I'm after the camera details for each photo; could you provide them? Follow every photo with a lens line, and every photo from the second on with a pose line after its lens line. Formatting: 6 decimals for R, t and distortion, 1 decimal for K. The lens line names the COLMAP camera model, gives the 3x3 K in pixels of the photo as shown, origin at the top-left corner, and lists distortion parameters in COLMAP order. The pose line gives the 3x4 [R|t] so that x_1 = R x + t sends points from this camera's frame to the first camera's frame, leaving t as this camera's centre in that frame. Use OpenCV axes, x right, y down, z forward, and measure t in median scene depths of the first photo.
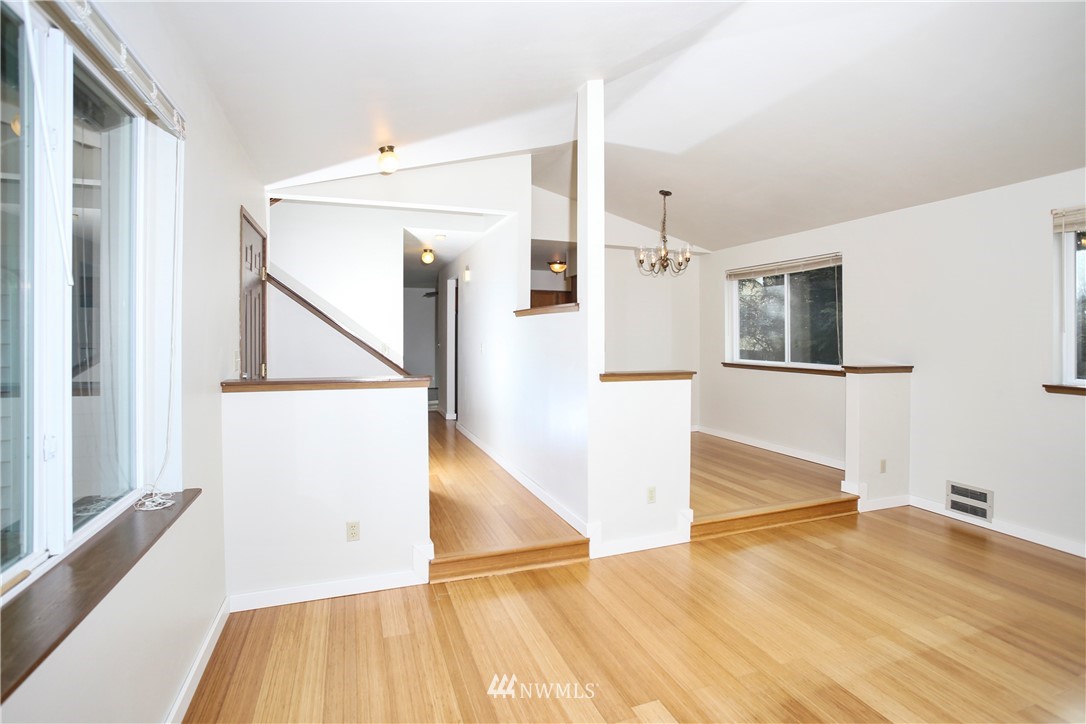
lens RADIAL K [[548.7, 0, 545.1], [0, 548.7, 342.5], [0, 0, 1]] dist [0.001972, 0.000716]
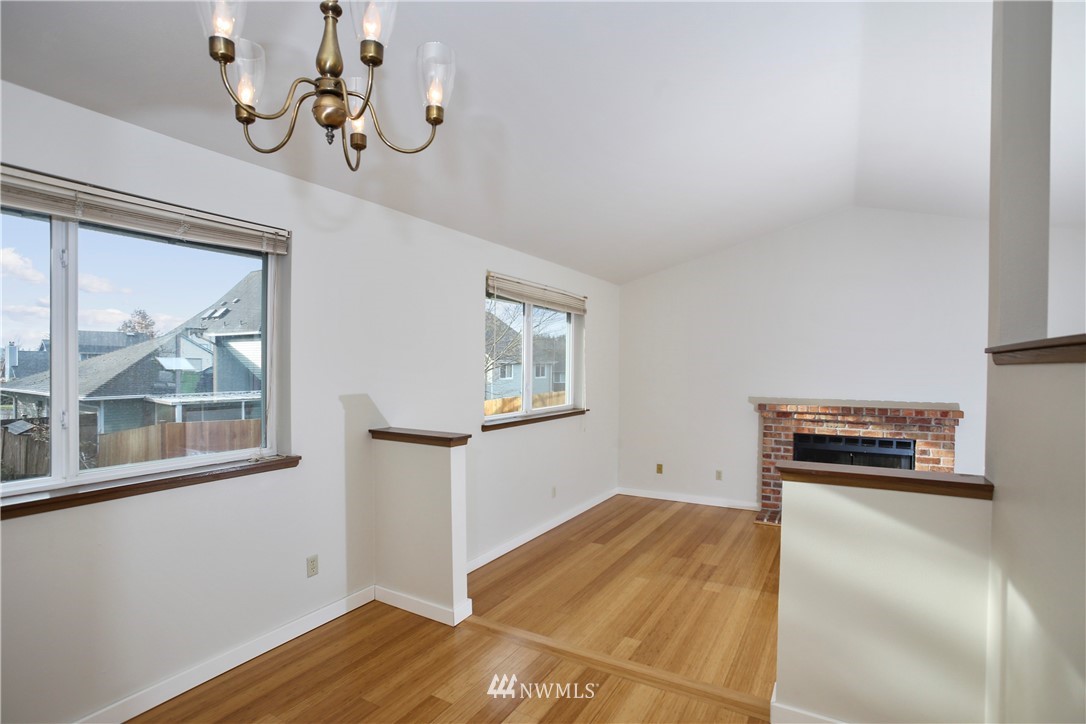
lens RADIAL K [[528.9, 0, 570.7], [0, 528.9, 360.9], [0, 0, 1]] dist [0.001712, 0.000432]
pose [[-0.676469, 0.003927, 0.736461, -0.019603], [-0.006866, 0.999909, -0.011638, -0.061815], [-0.736439, -0.012929, -0.676380, 2.351669]]
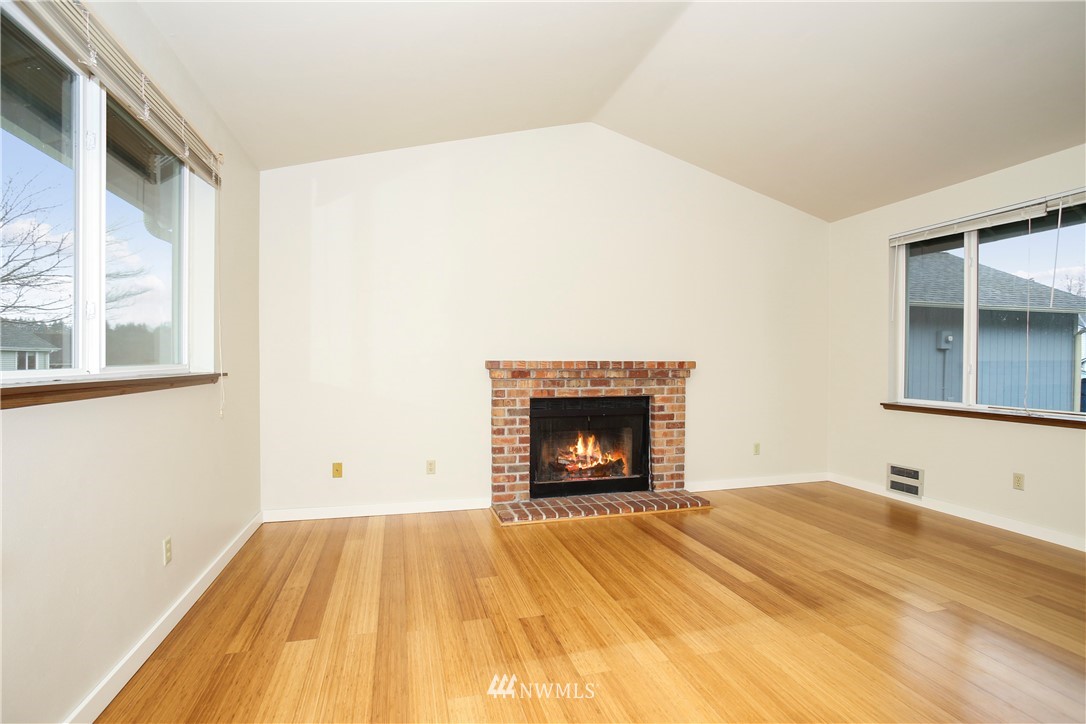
lens RADIAL K [[531.5, 0, 543.0], [0, 531.5, 362.0], [0, 0, 1]] dist [-0.042294, 0.000452]
pose [[-0.996440, -0.001696, 0.084288, 0.798323], [-0.001996, 0.999992, -0.003479, 0.098959], [-0.084282, -0.003635, -0.996435, 1.849528]]
